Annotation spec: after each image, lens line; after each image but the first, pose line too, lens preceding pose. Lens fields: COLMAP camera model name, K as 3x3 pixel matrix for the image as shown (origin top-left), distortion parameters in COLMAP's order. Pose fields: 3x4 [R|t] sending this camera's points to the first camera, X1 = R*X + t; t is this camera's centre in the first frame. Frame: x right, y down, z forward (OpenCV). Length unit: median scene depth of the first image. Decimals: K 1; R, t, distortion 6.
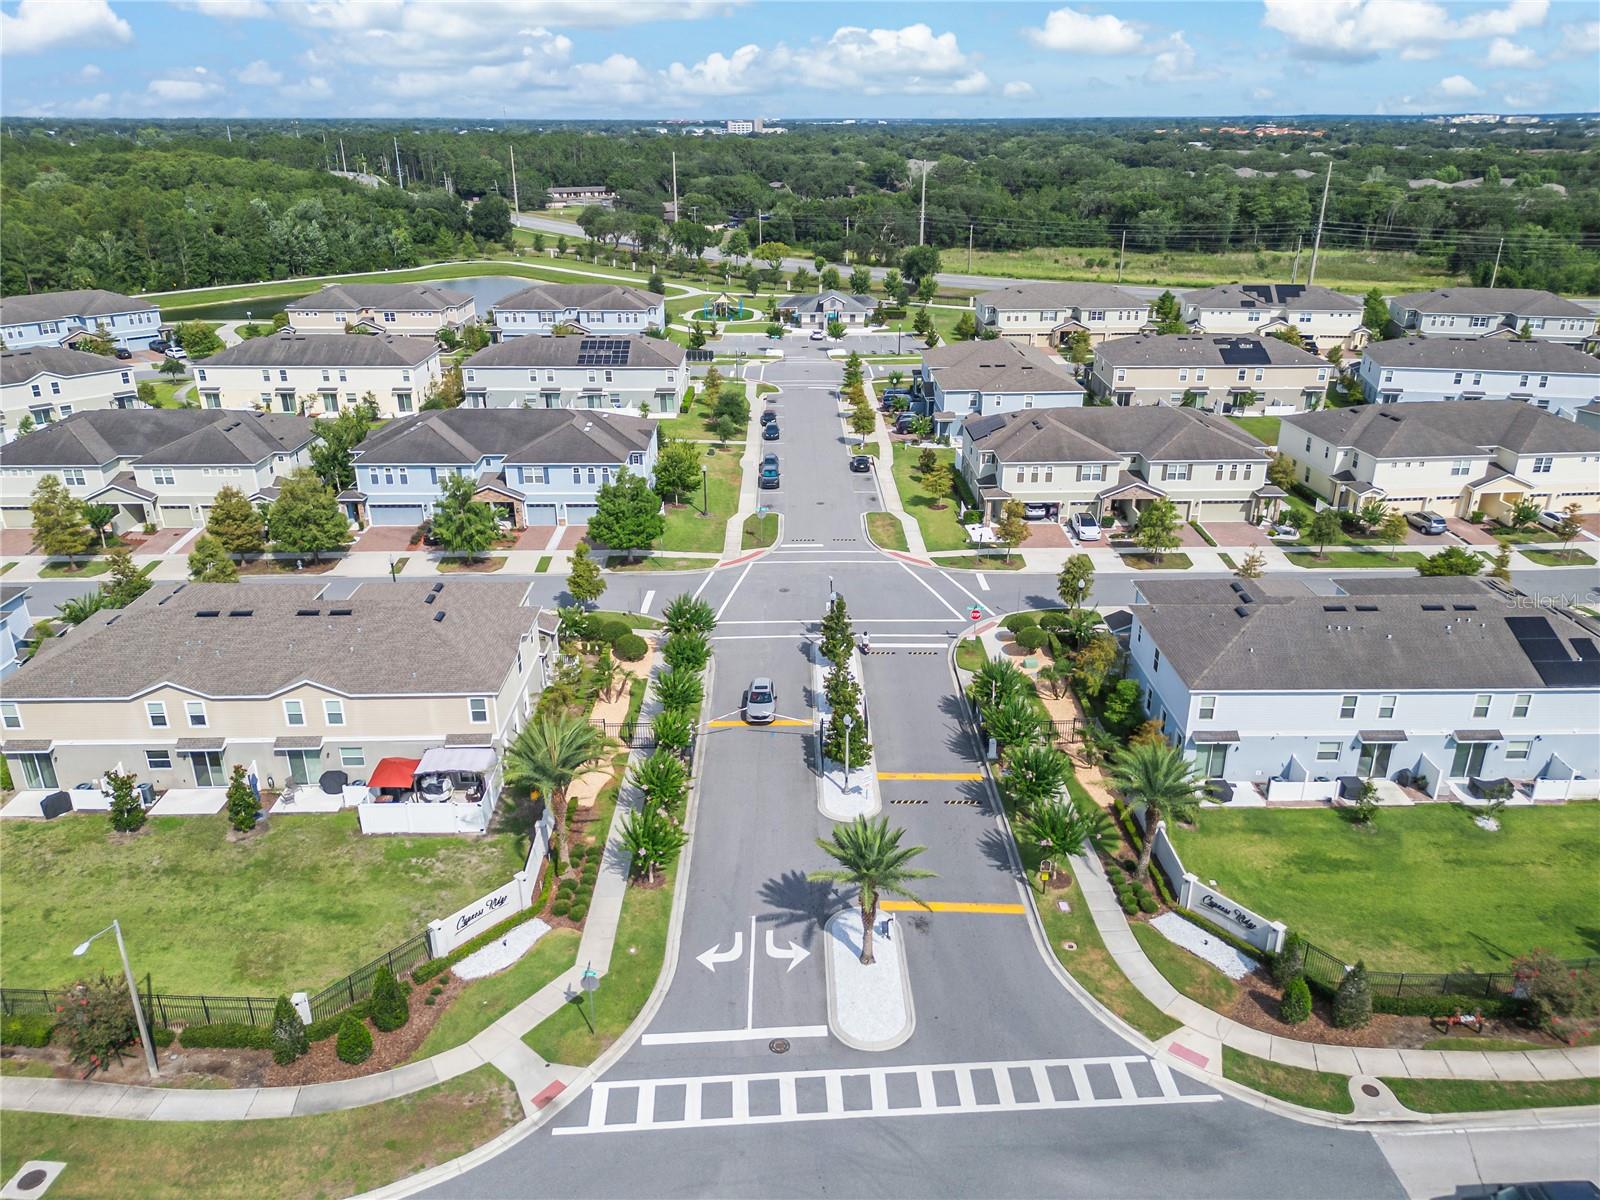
lens RADIAL K [[1123.1, 0, 786.3], [0, 1123.1, 600.7], [0, 0, 1]] dist [0.061323, -0.057979]
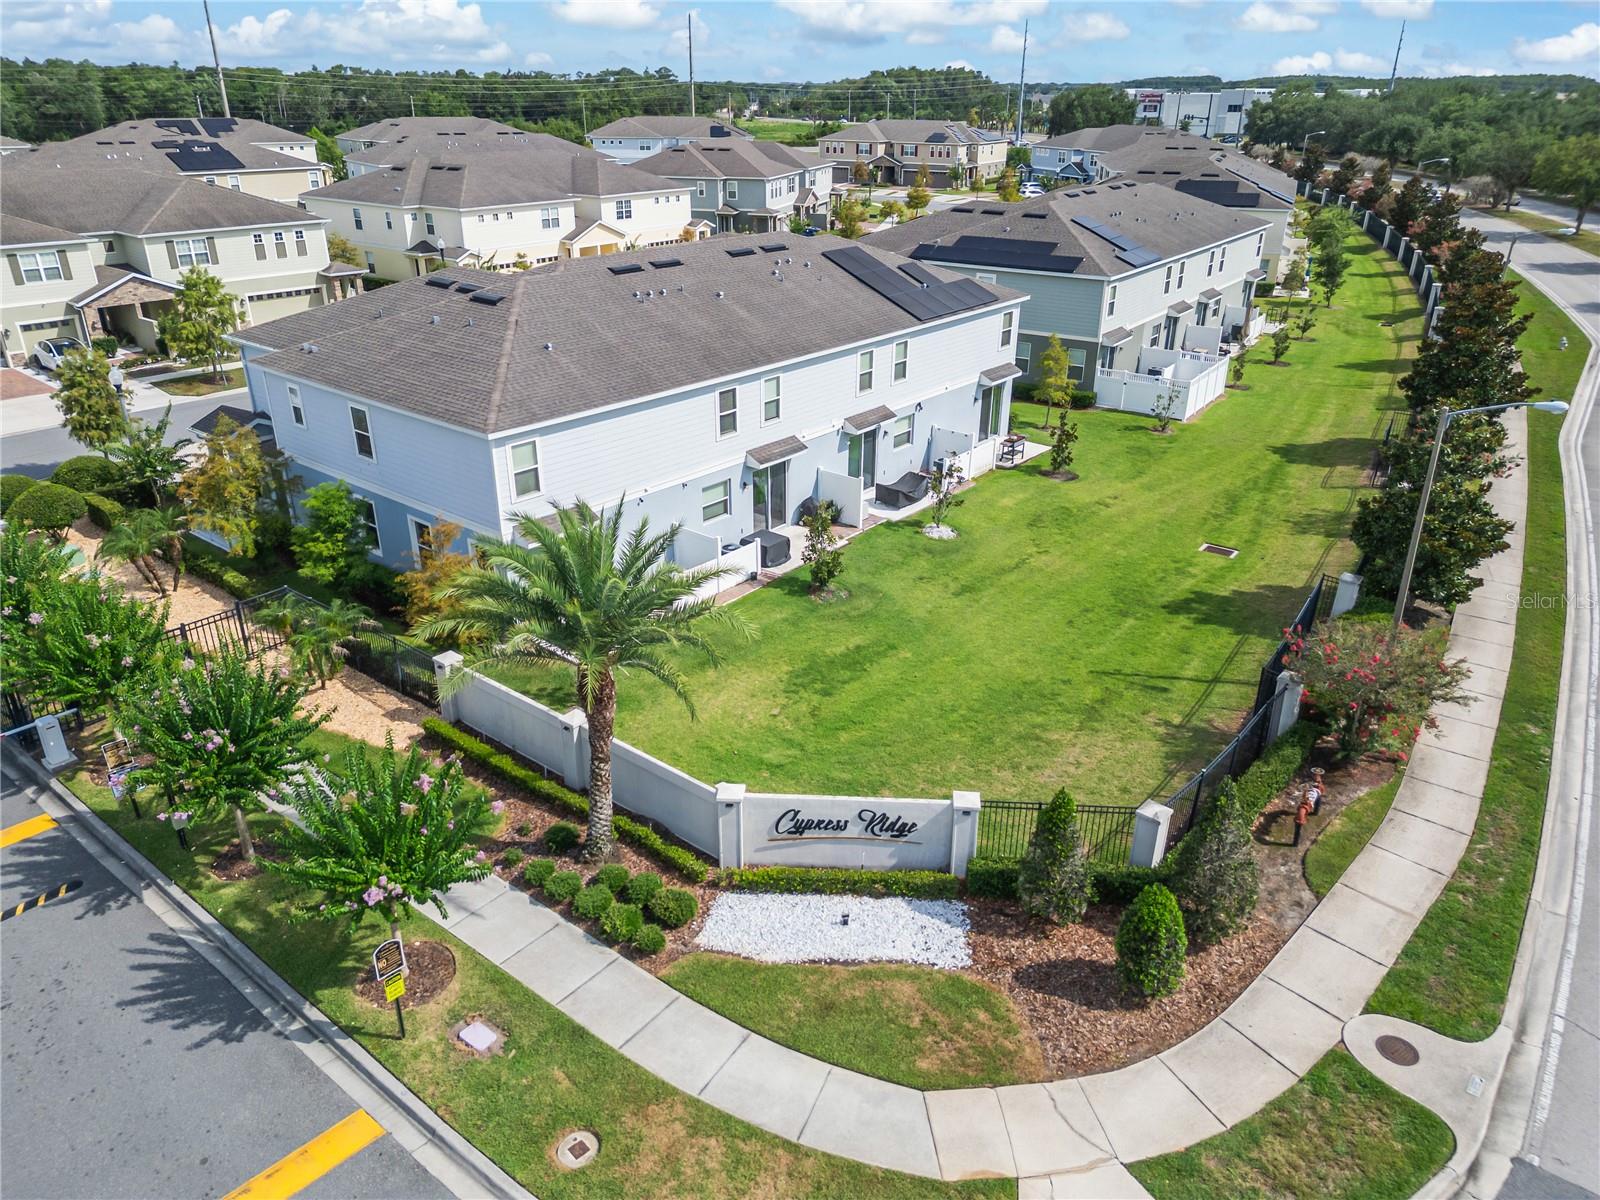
lens RADIAL K [[1123.1, 0, 812.0], [0, 1123.1, 605.1], [0, 0, 1]] dist [0.061323, -0.057979]
pose [[0.629319, -0.311148, 0.712140, 0.090702], [0.278280, 0.945813, 0.167328, 0.101360], [-0.725615, 0.092872, 0.681804, 0.586657]]
